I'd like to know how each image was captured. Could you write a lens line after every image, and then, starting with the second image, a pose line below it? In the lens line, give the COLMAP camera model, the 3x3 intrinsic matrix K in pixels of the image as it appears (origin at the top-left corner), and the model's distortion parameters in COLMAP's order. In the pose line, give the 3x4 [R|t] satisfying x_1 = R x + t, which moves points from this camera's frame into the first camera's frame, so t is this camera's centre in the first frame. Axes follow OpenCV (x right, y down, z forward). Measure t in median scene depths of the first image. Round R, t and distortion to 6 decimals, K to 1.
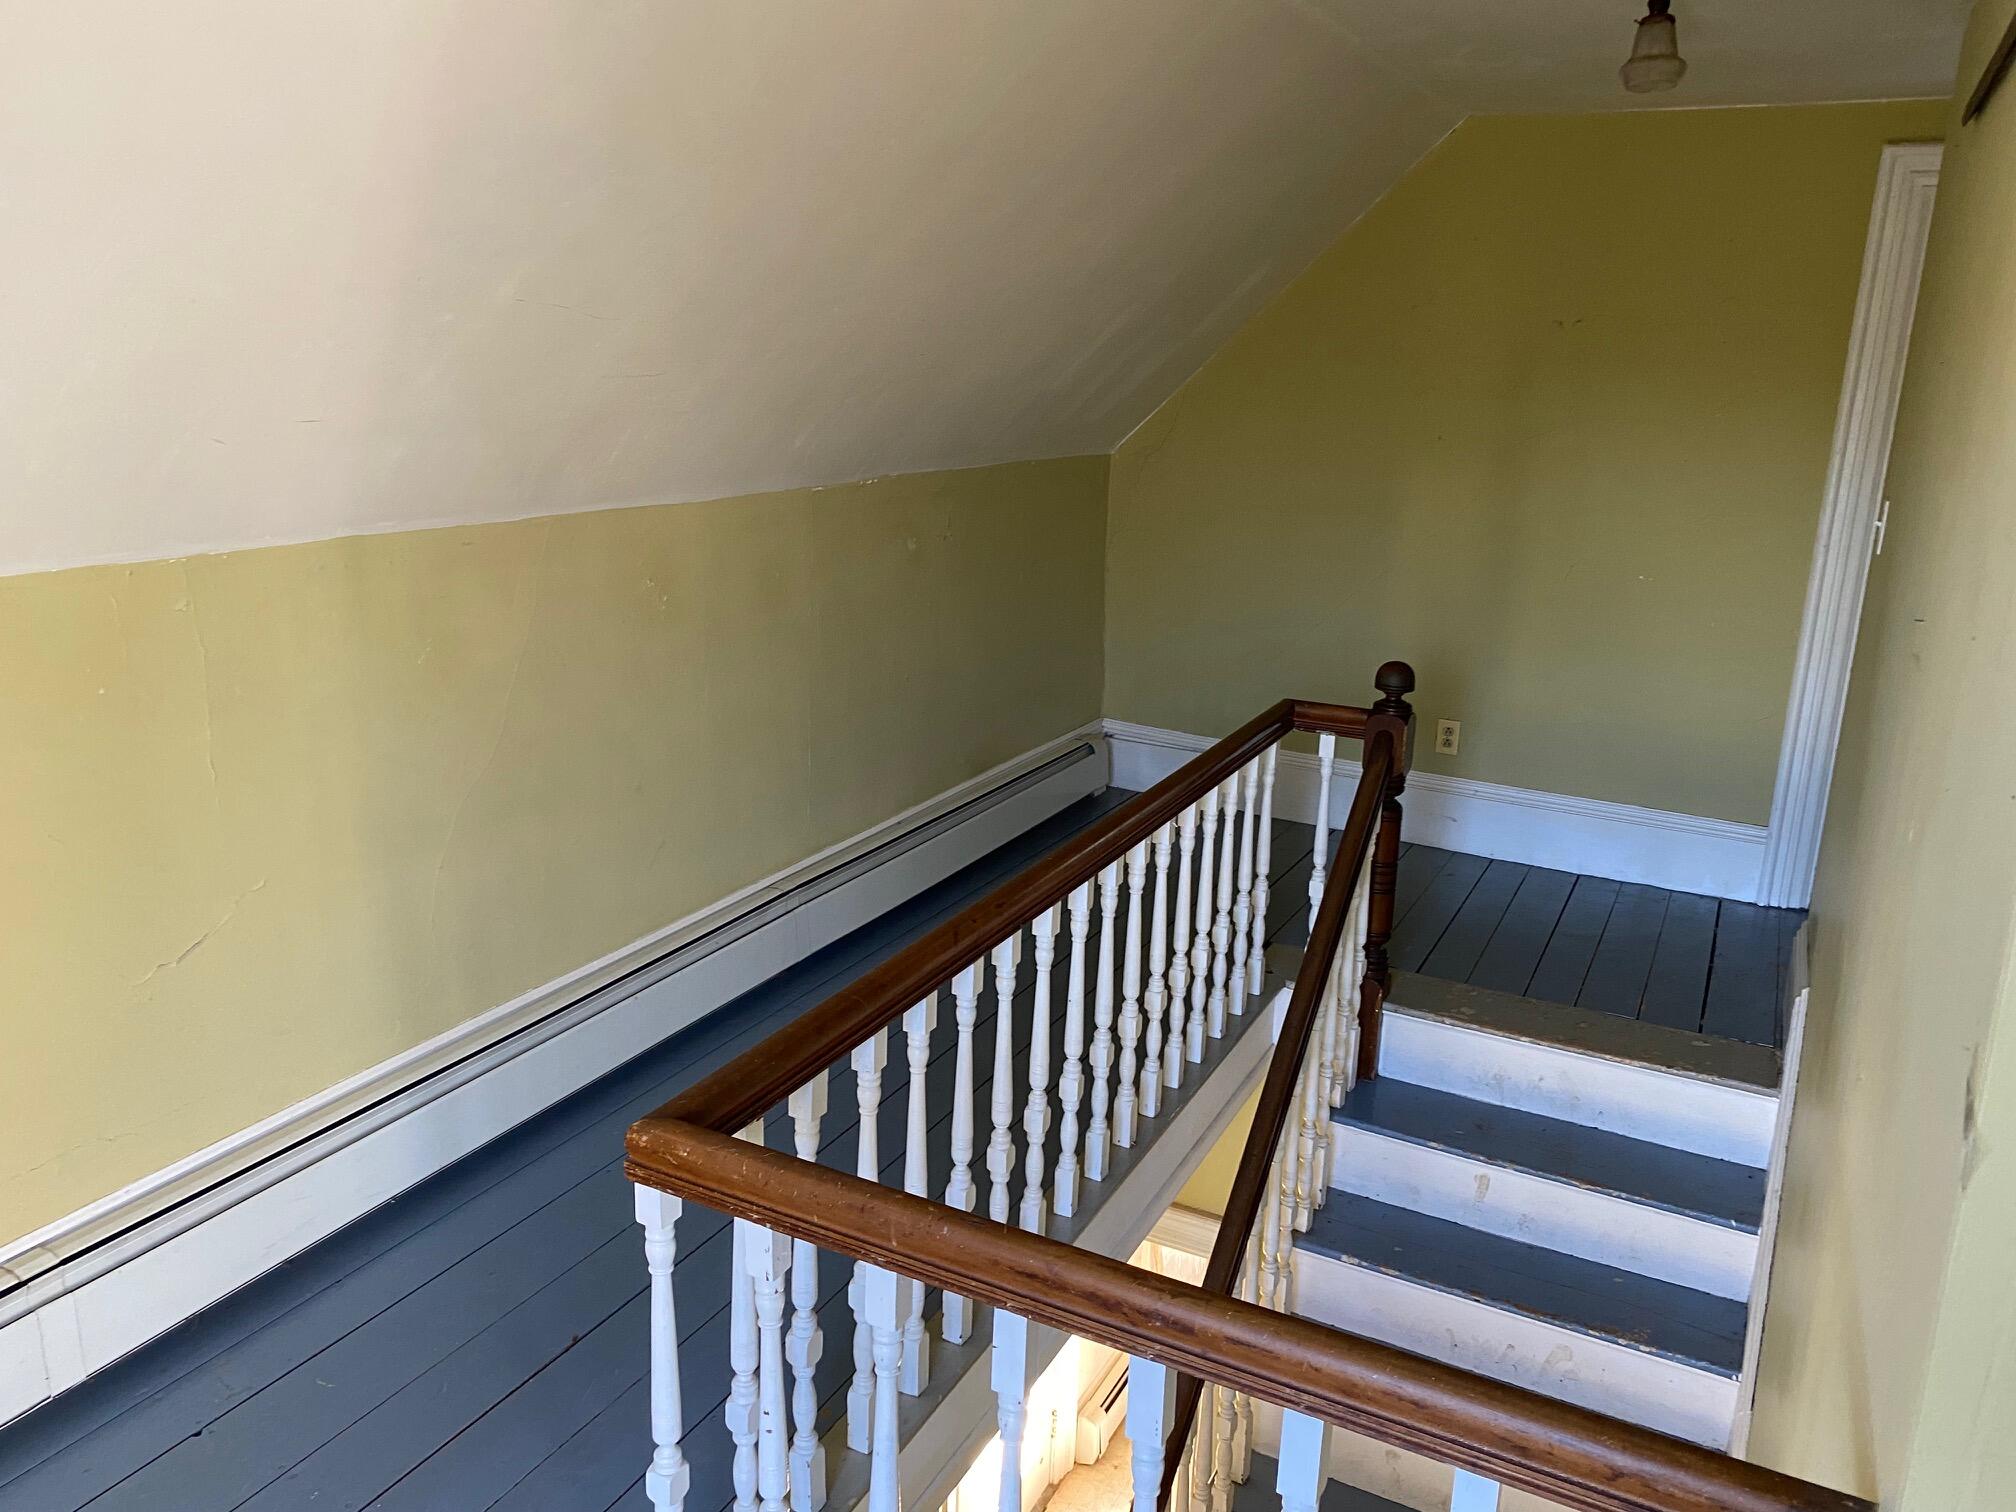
lens RADIAL K [[1540.0, 0, 1005.2], [0, 1540.0, 734.4], [0, 0, 1]] dist [0.038494, -0.011577]
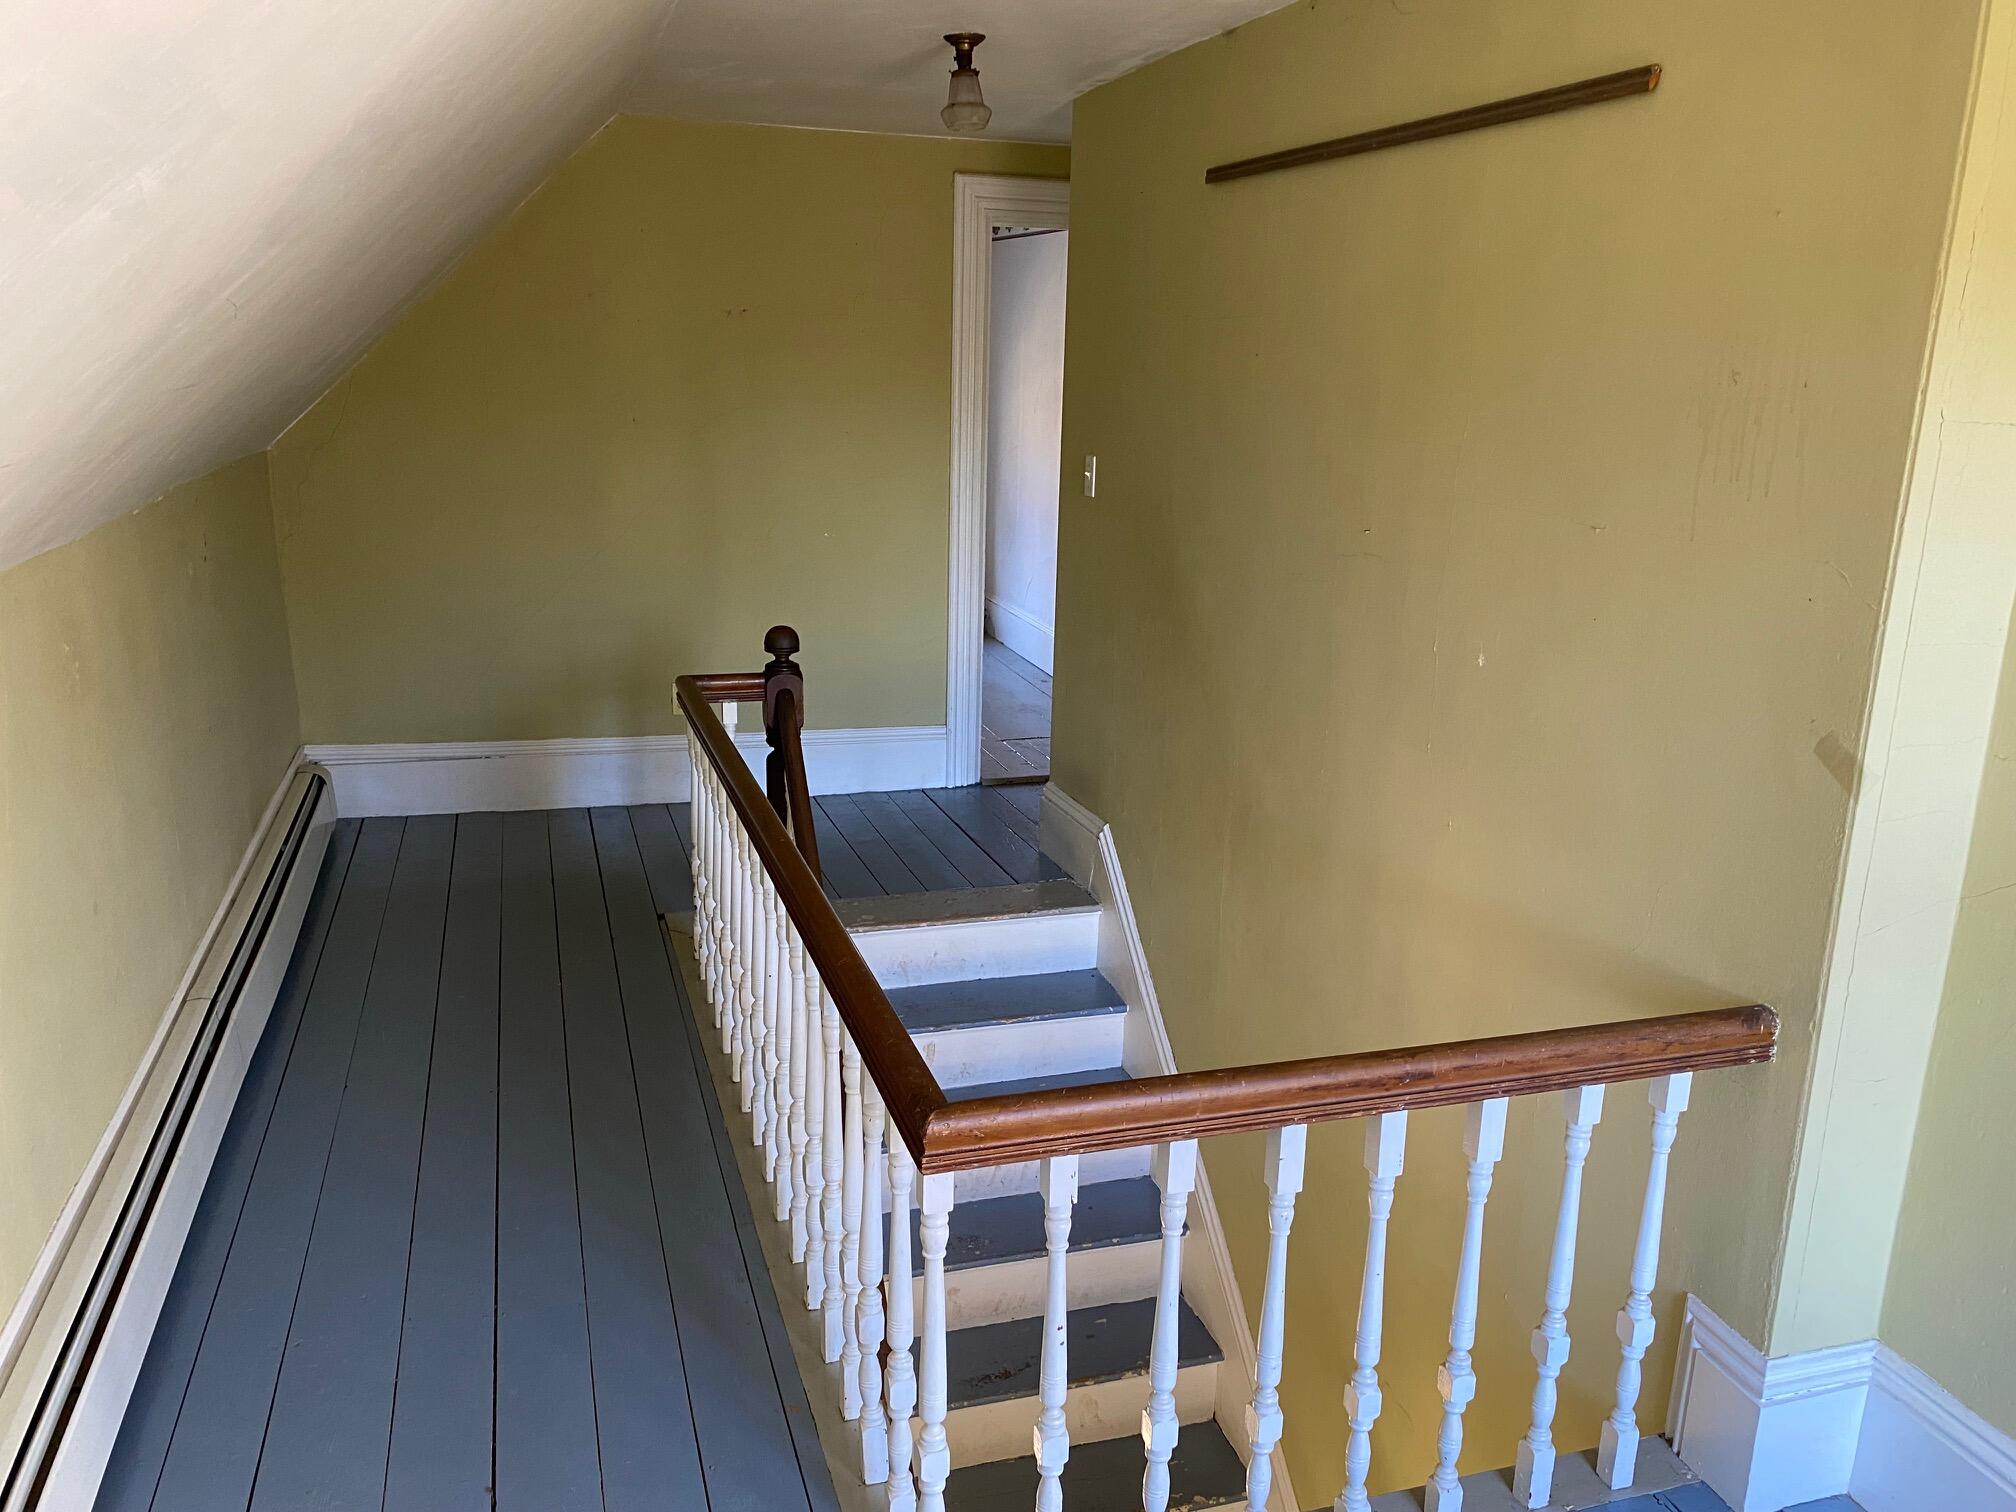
lens RADIAL K [[1540.0, 0, 1000.0], [0, 1540.0, 767.4], [0, 0, 1]] dist [0.038494, -0.011577]
pose [[0.712807, -0.196585, 0.673246, -0.393819], [0.169468, 0.979747, 0.106656, -0.038553], [-0.680578, 0.038068, 0.731686, 0.087979]]
